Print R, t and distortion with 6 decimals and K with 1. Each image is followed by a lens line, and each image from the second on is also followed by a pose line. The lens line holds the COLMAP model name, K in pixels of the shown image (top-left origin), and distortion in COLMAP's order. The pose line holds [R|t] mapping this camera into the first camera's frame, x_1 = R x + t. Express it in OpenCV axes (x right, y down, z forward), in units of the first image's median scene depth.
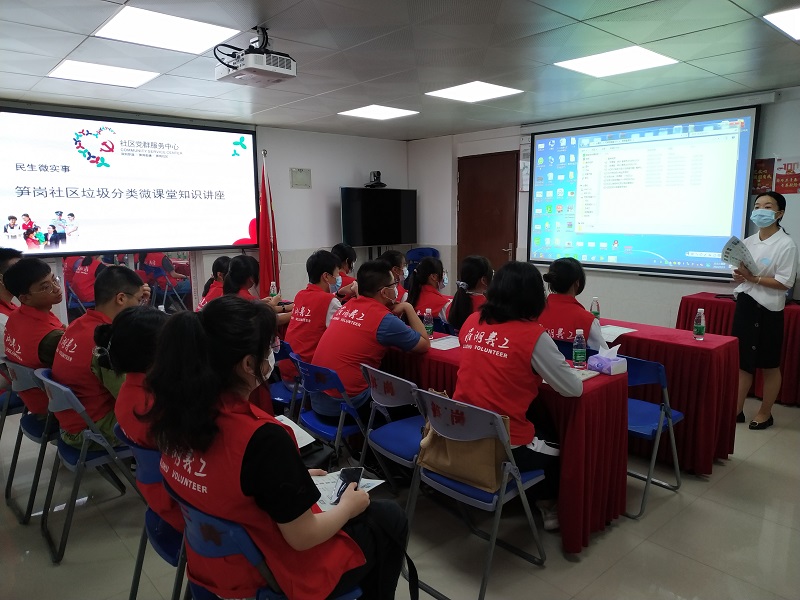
lens RADIAL K [[579.2, 0, 407.8], [0, 579.2, 298.8], [0, 0, 1]] dist [-0.001898, -0.010243]
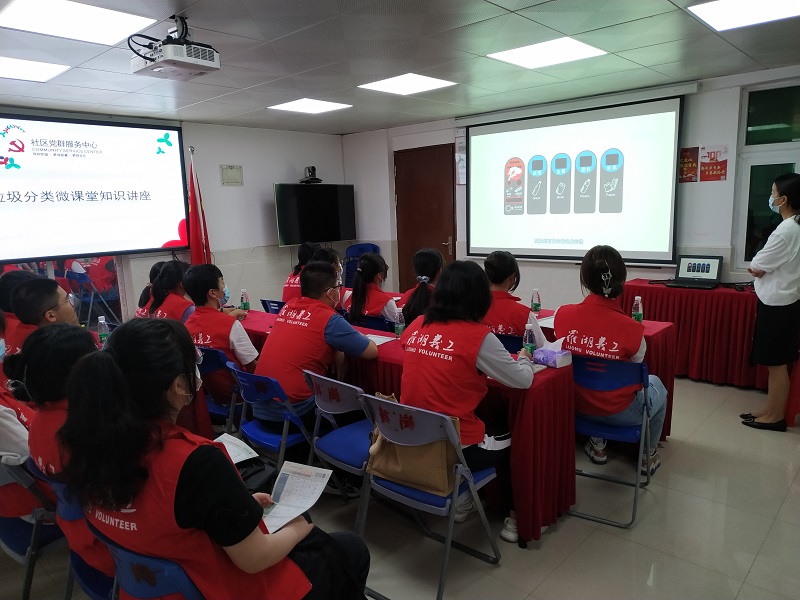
lens RADIAL K [[579.2, 0, 407.6], [0, 579.2, 302.9], [0, 0, 1]] dist [-0.001898, -0.010243]
pose [[0.994060, -0.043177, 0.099907, -0.000039], [0.041444, 0.998953, 0.019357, -0.004583], [-0.100638, -0.015101, 0.994809, 0.013405]]
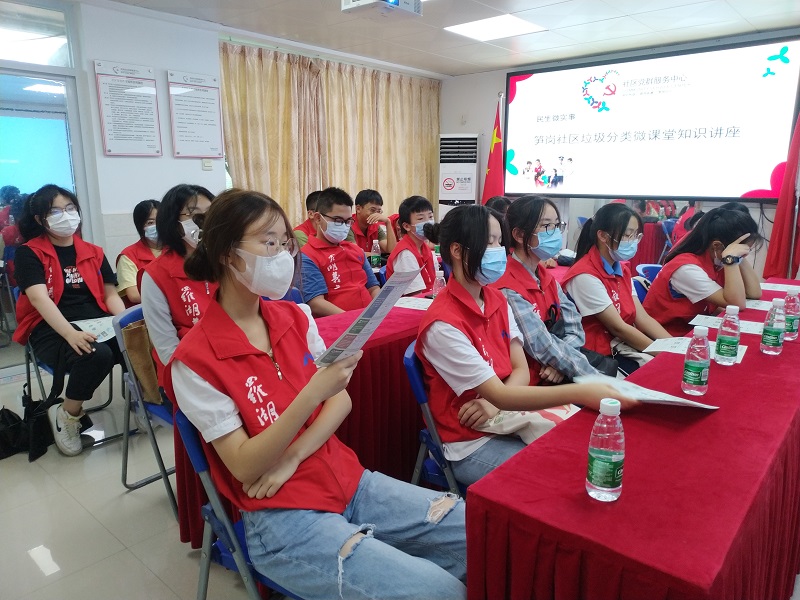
lens RADIAL K [[579.2, 0, 402.4], [0, 579.2, 309.7], [0, 0, 1]] dist [-0.001898, -0.010243]
pose [[0.124250, 0.226701, -0.966007, 0.505776], [-0.141608, 0.967637, 0.208869, -0.052981], [0.982094, 0.110843, 0.152331, 0.544437]]
